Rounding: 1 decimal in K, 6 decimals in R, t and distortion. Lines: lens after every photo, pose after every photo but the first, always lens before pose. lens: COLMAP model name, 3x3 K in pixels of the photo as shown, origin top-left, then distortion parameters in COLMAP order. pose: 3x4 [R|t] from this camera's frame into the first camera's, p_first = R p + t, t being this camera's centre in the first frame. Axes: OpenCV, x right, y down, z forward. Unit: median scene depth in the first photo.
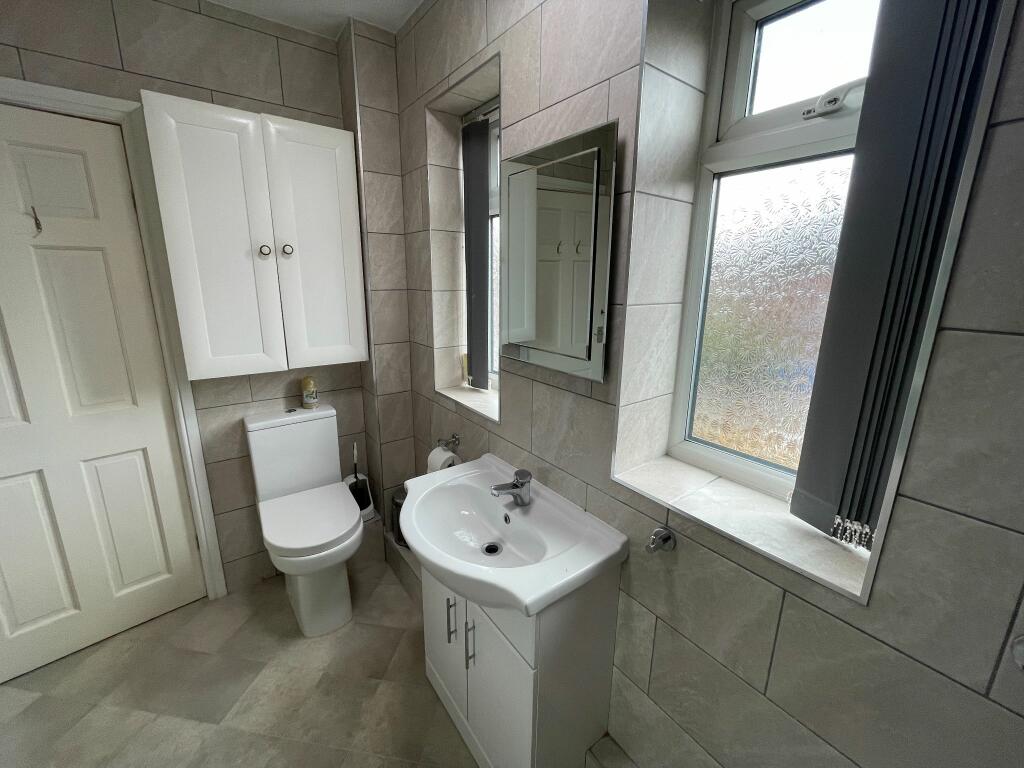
lens RADIAL K [[415.9, 0, 513.2], [0, 415.9, 374.1], [0, 0, 1]] dist [0.001135, -0.000665]
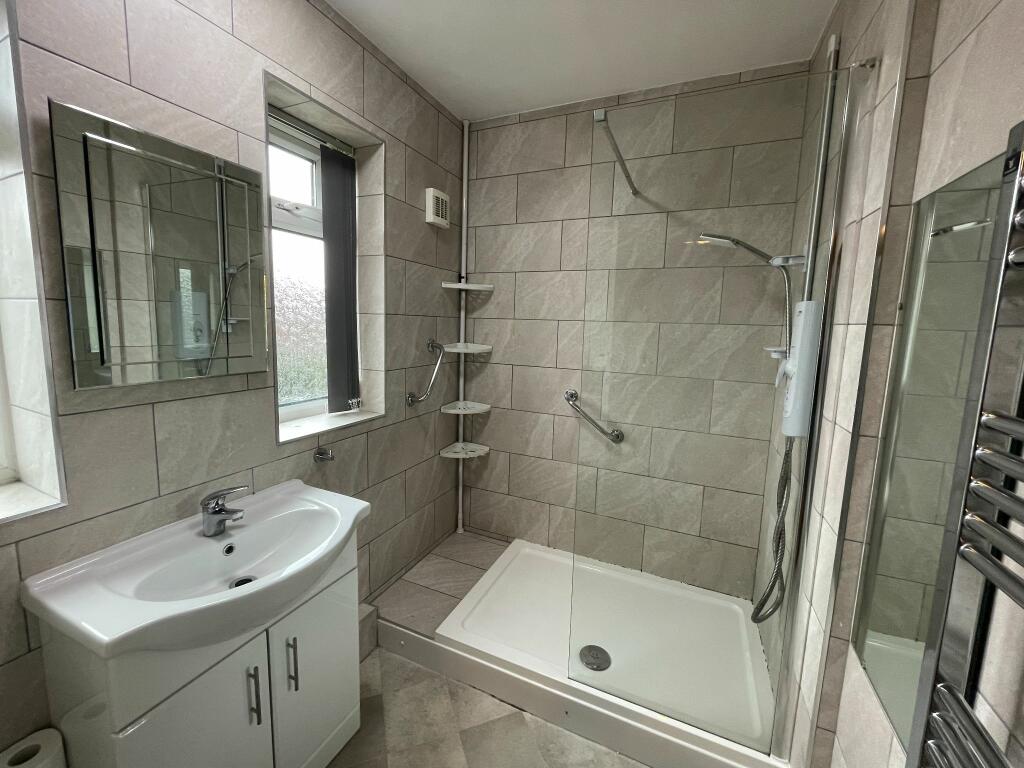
lens RADIAL K [[415.9, 0, 510.7], [0, 415.9, 377.6], [0, 0, 1]] dist [0.001135, -0.000665]
pose [[-0.483078, -0.146691, 0.863202, -1.319953], [0.159410, 0.954654, 0.251444, -0.171860], [-0.860944, 0.259070, -0.437788, 0.993116]]
